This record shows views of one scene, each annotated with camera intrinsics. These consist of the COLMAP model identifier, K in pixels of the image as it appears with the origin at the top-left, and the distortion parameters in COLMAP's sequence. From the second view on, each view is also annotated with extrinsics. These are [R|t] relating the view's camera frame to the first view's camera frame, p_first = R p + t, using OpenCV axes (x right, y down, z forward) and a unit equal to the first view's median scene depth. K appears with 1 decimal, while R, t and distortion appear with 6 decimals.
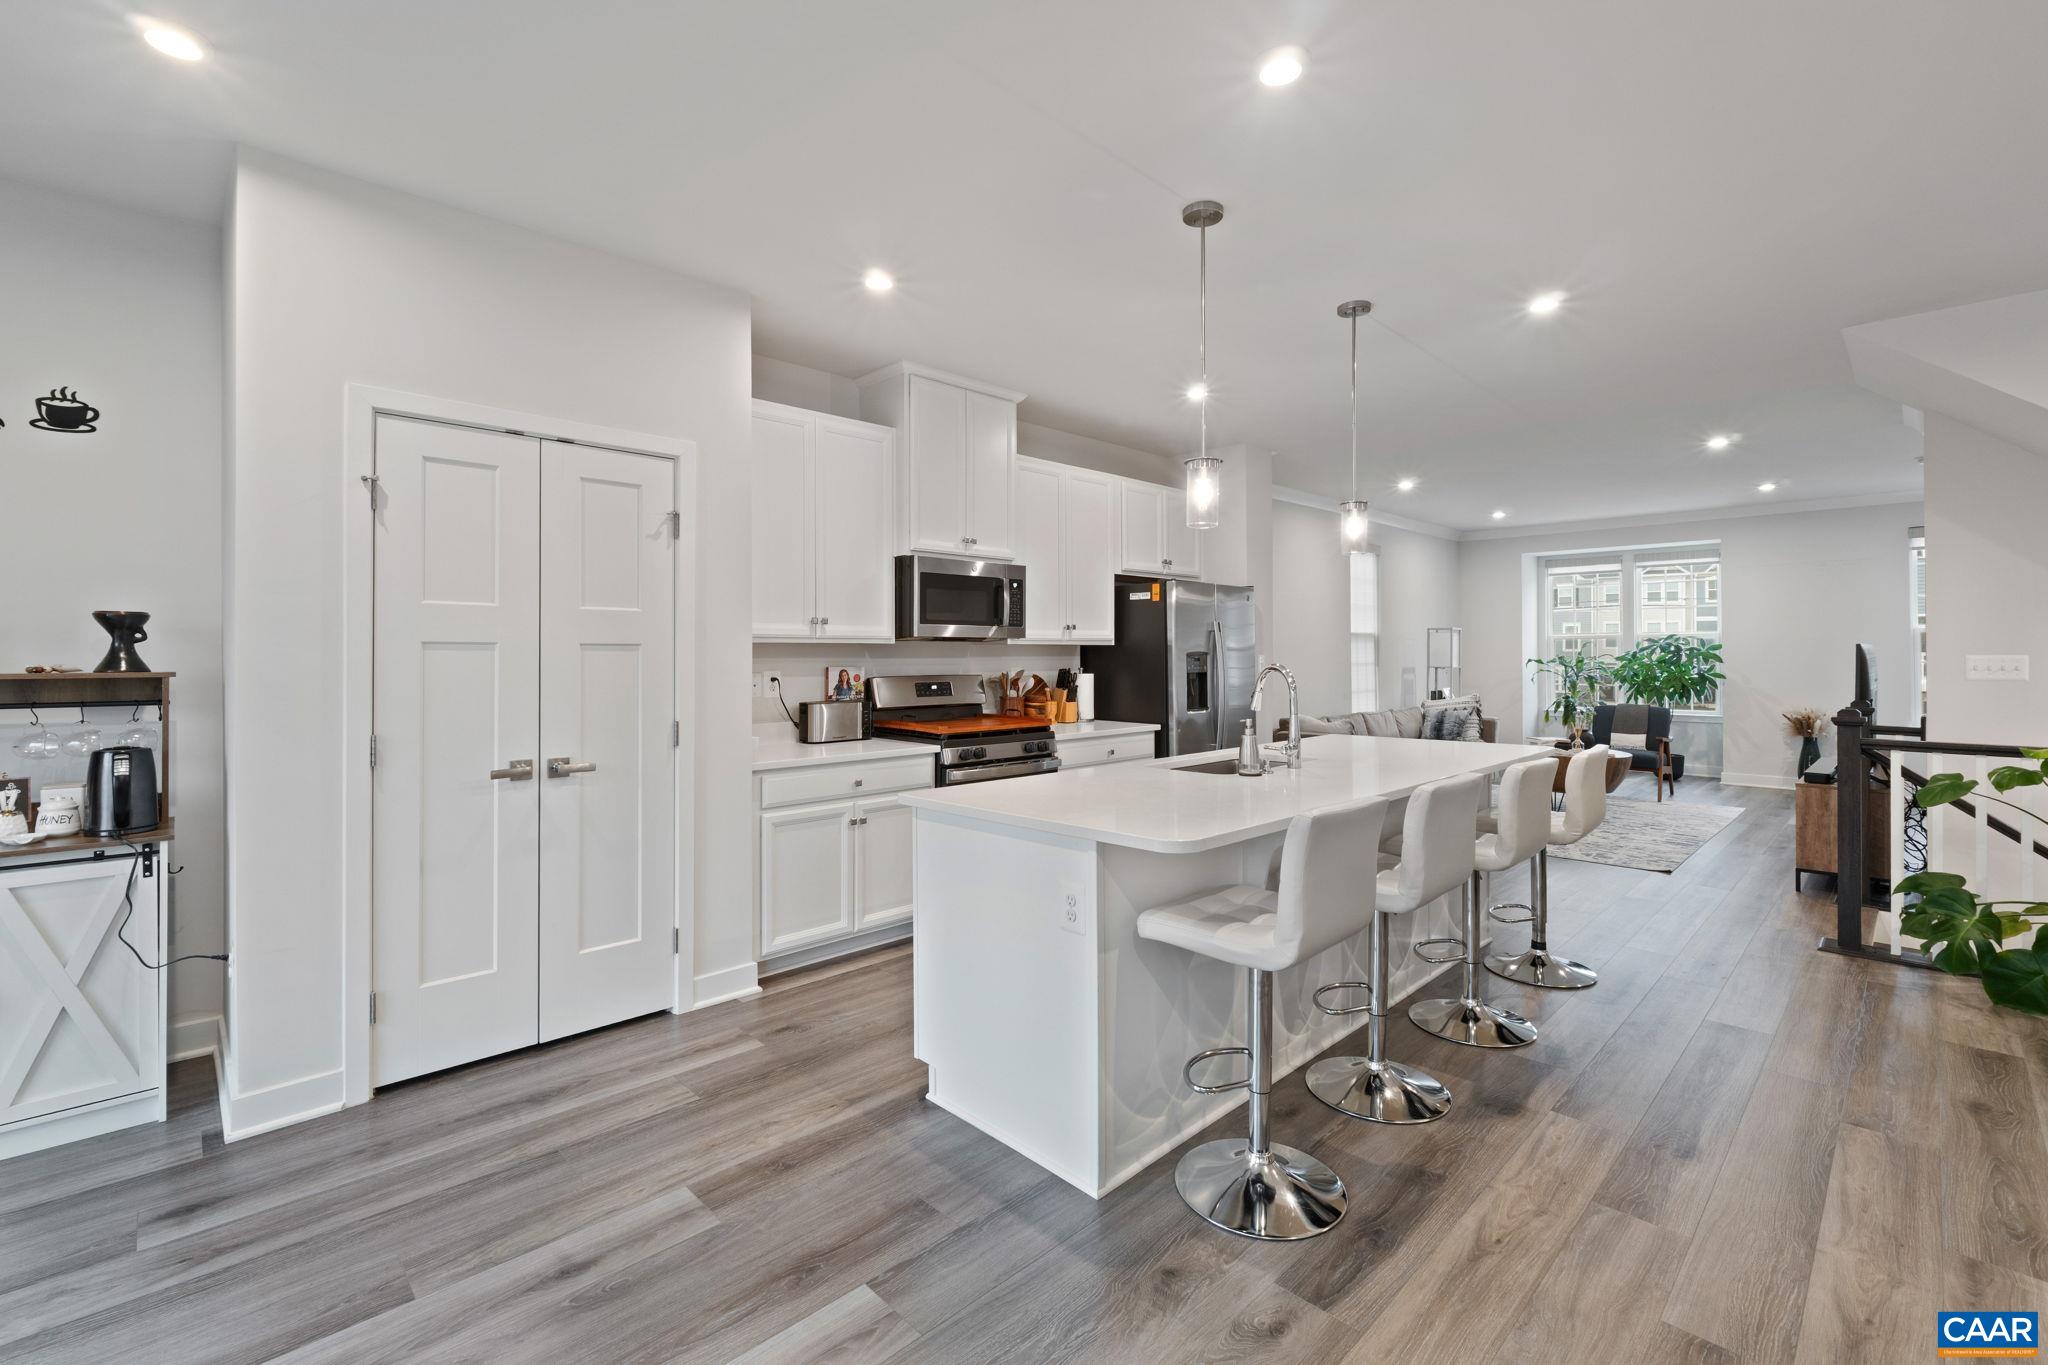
lens RADIAL K [[891.7, 0, 1022.8], [0, 891.7, 660.1], [0, 0, 1]] dist [-0.002133, -0.000360]
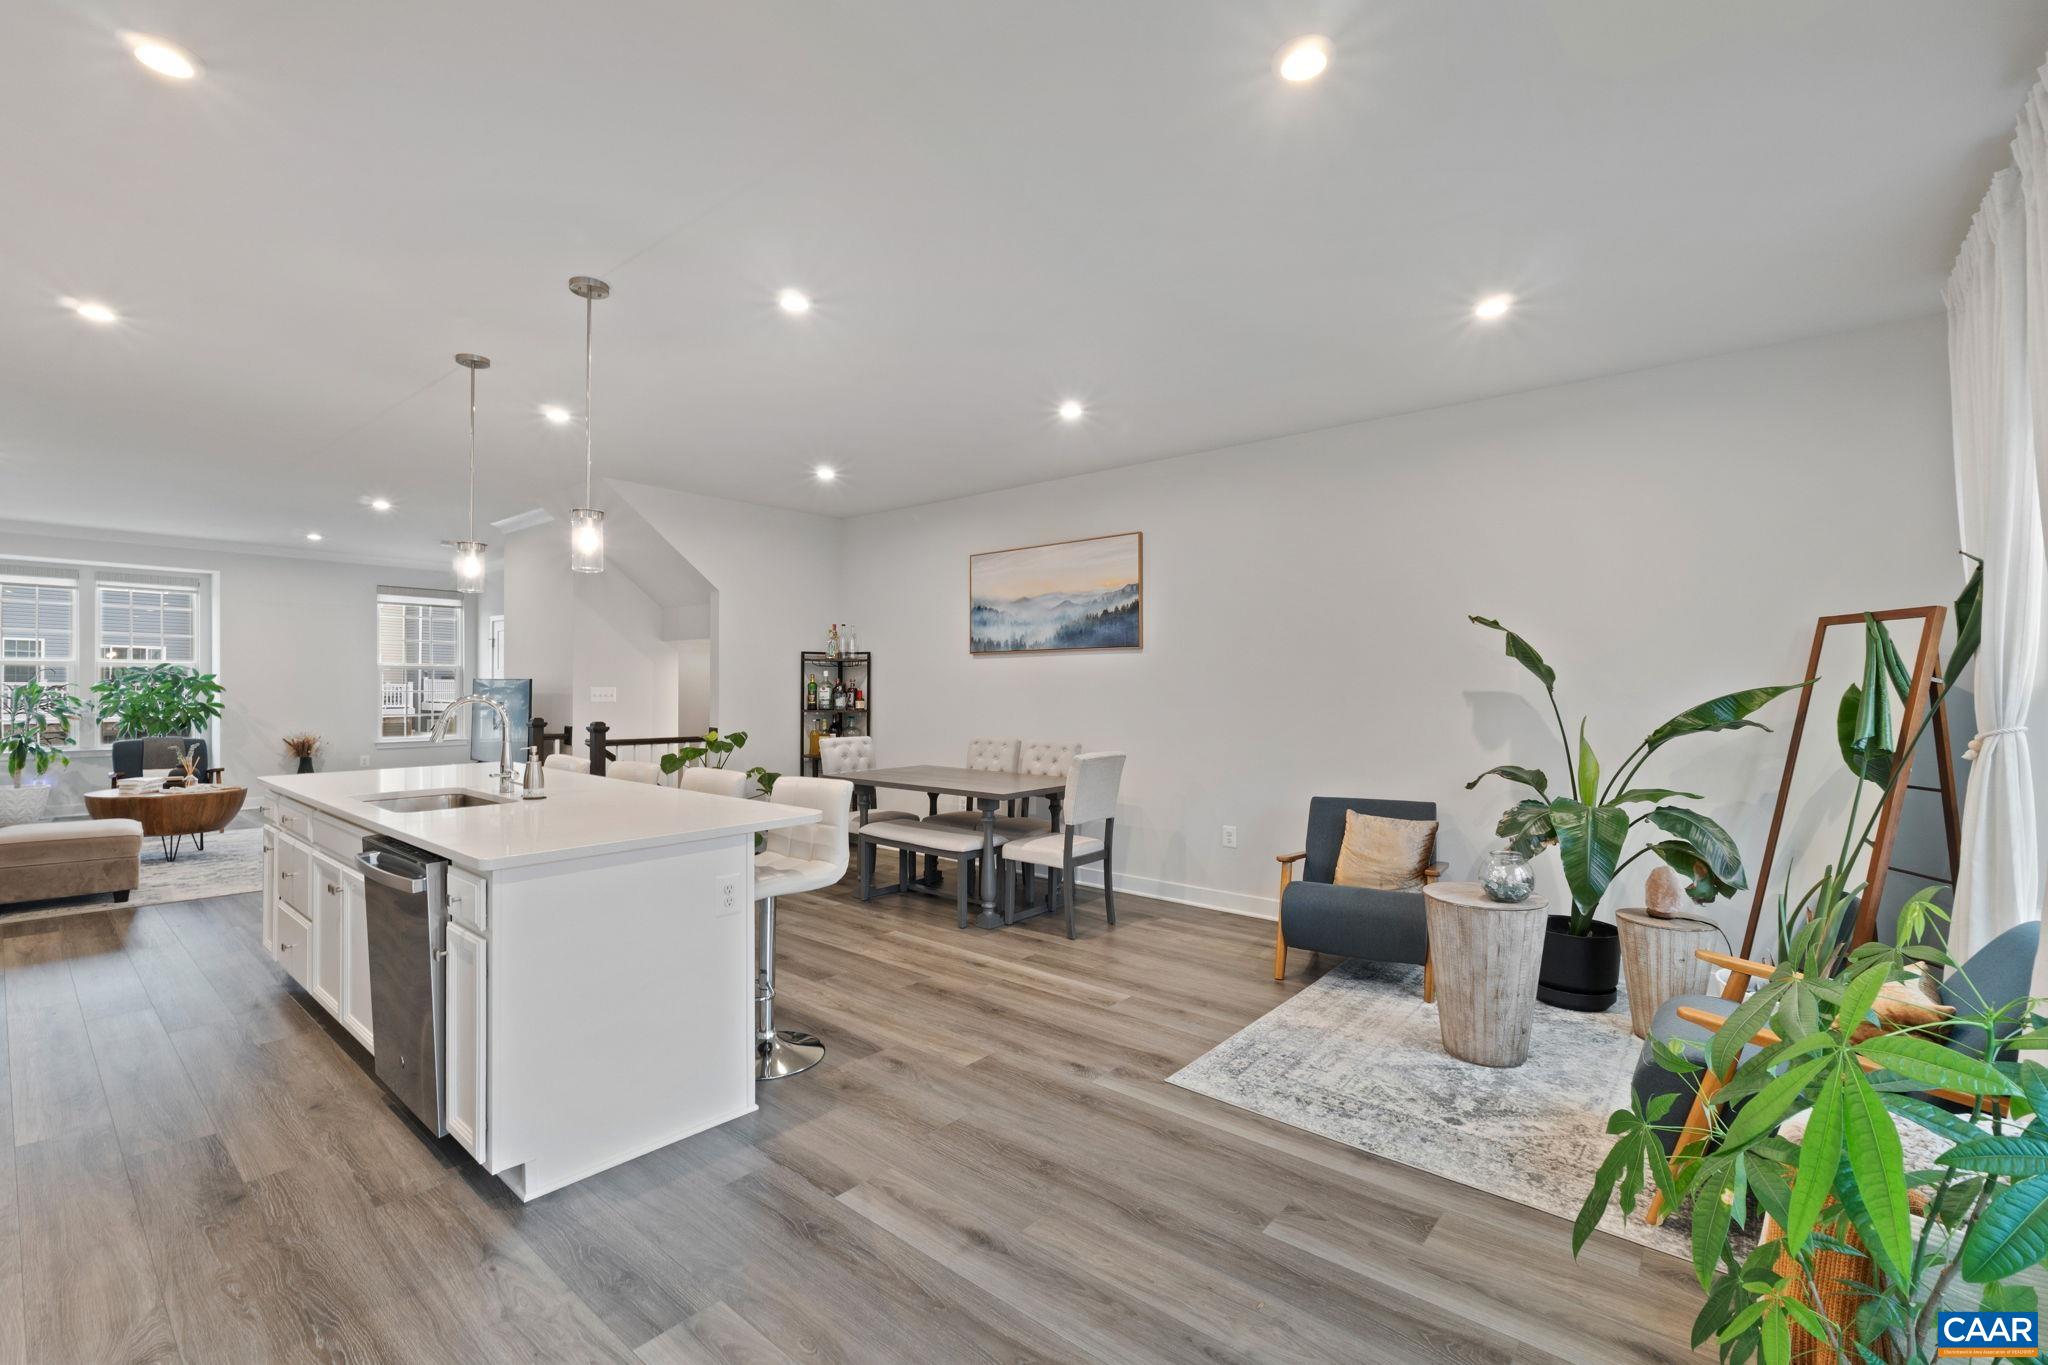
lens RADIAL K [[873.8, 0, 1024.0], [0, 873.8, 682.5], [0, 0, 1]] dist [0.000235, -0.000025]
pose [[-0.093271, 0.006248, 0.995621, -1.230068], [0.001425, 0.999980, -0.006142, -0.006037], [-0.995640, 0.000846, -0.093278, 0.739864]]
